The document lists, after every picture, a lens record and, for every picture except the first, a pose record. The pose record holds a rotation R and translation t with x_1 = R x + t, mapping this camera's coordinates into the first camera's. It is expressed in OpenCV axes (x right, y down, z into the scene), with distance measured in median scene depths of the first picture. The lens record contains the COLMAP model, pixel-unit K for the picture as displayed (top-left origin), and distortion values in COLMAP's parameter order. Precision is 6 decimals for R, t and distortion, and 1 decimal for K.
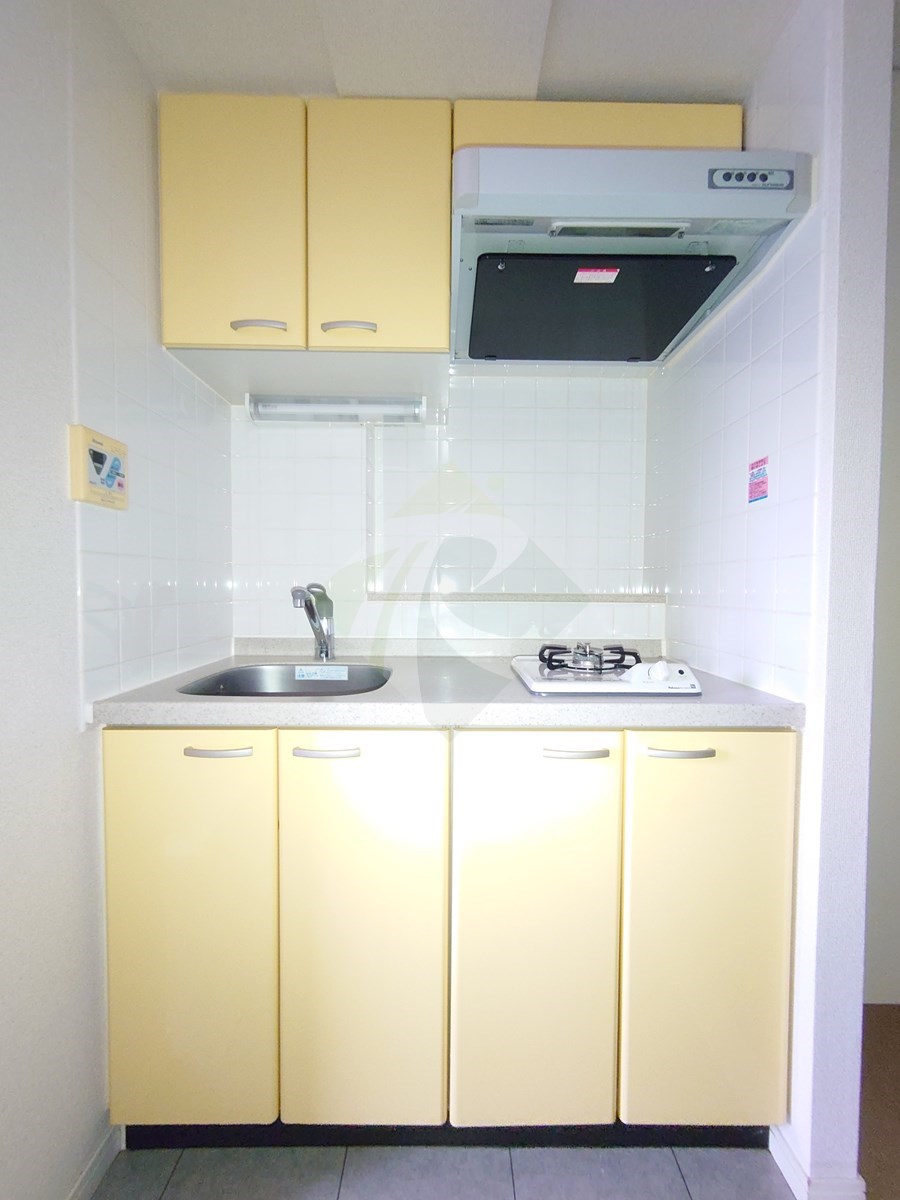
lens RADIAL K [[519.3, 0, 449.6], [0, 519.3, 601.8], [0, 0, 1]] dist [0.000815, -0.000179]
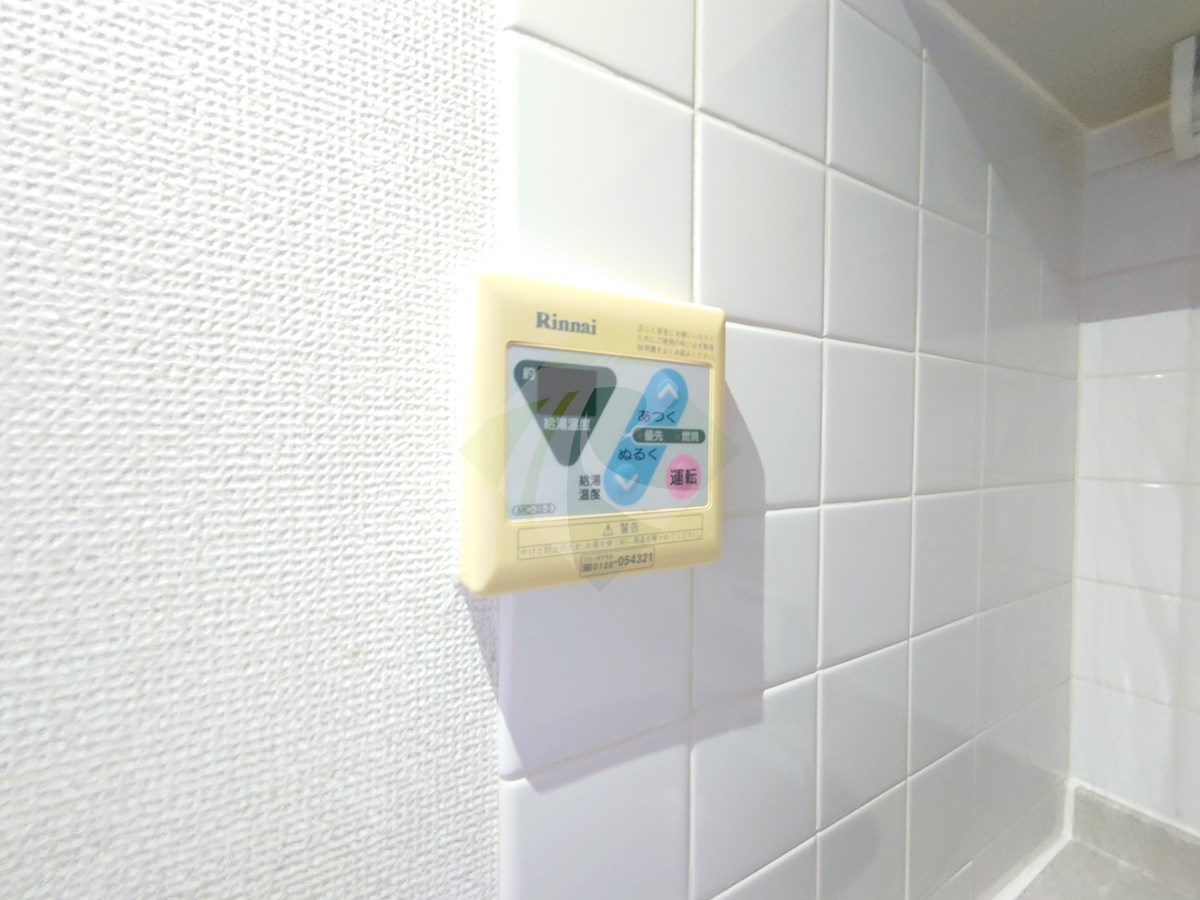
lens RADIAL K [[519.3, 0, 600.0], [0, 519.3, 450.0], [0, 0, 1]] dist [0.000815, -0.000179]
pose [[0.516586, 0.016212, -0.856082, -0.443848], [-0.033874, 0.999425, -0.001514, -0.235872], [0.855565, 0.029781, 0.516838, 0.838820]]
